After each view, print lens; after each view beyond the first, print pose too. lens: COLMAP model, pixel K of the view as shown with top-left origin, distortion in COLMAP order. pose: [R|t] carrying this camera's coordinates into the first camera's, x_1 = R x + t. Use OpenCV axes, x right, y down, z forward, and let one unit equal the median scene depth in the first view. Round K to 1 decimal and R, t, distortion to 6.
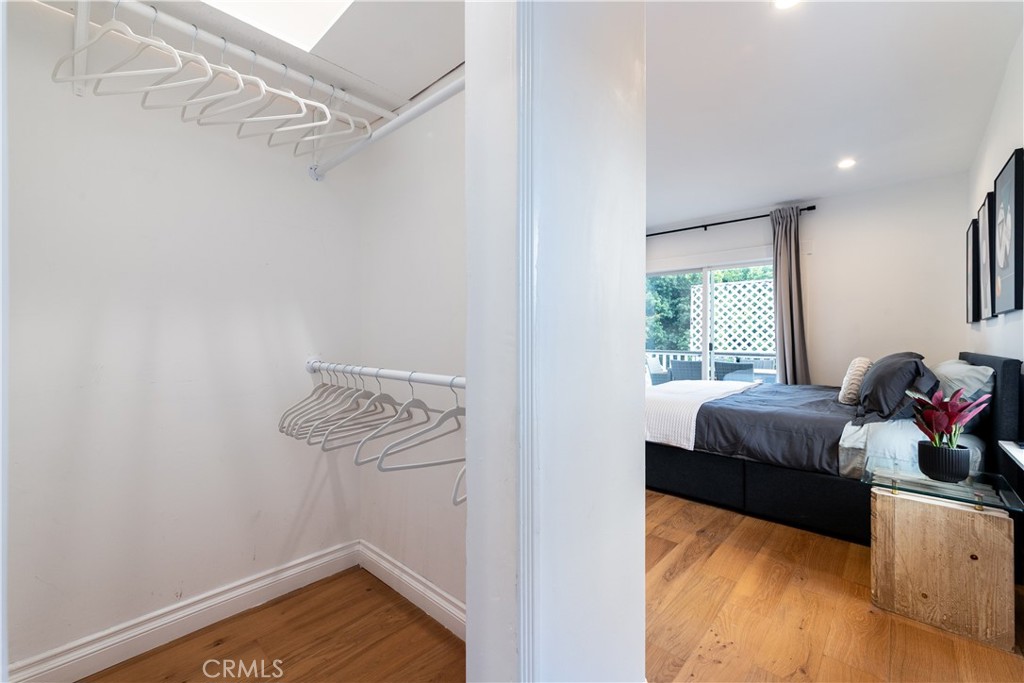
lens RADIAL K [[394.6, 0, 512.0], [0, 394.6, 341.5], [0, 0, 1]] dist [0.000883, 0.000065]
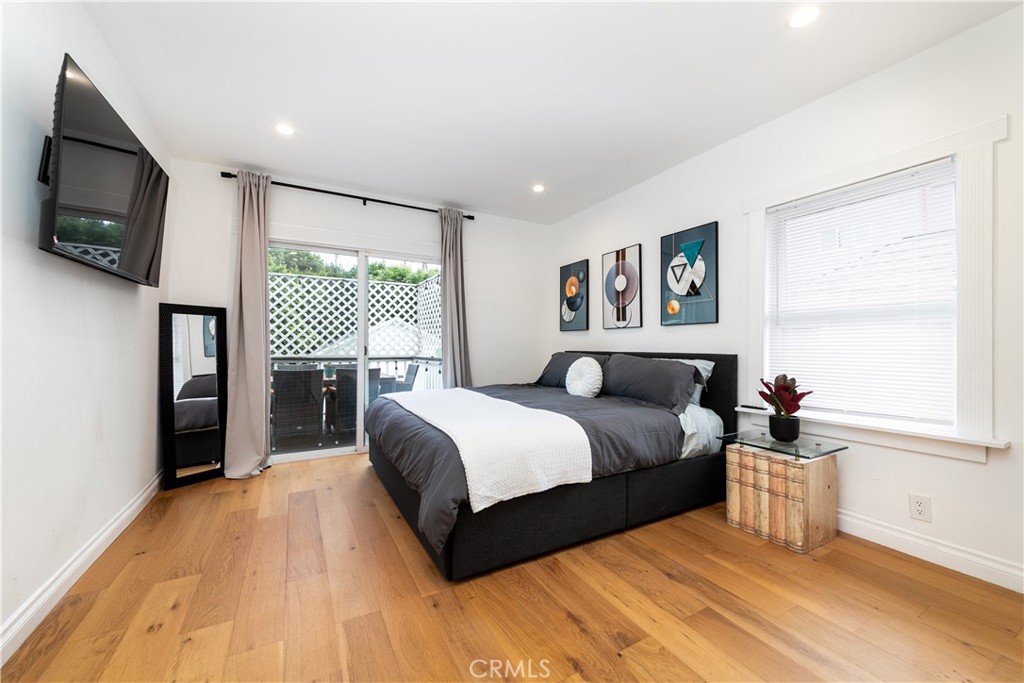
lens RADIAL K [[394.6, 0, 512.0], [0, 394.6, 341.5], [0, 0, 1]] dist [0.000883, 0.000065]
pose [[0.307627, 0.007589, 0.951477, -0.366100], [-0.000913, 0.999970, -0.007680, 0.000537], [-0.951507, 0.001494, 0.307625, 0.952938]]
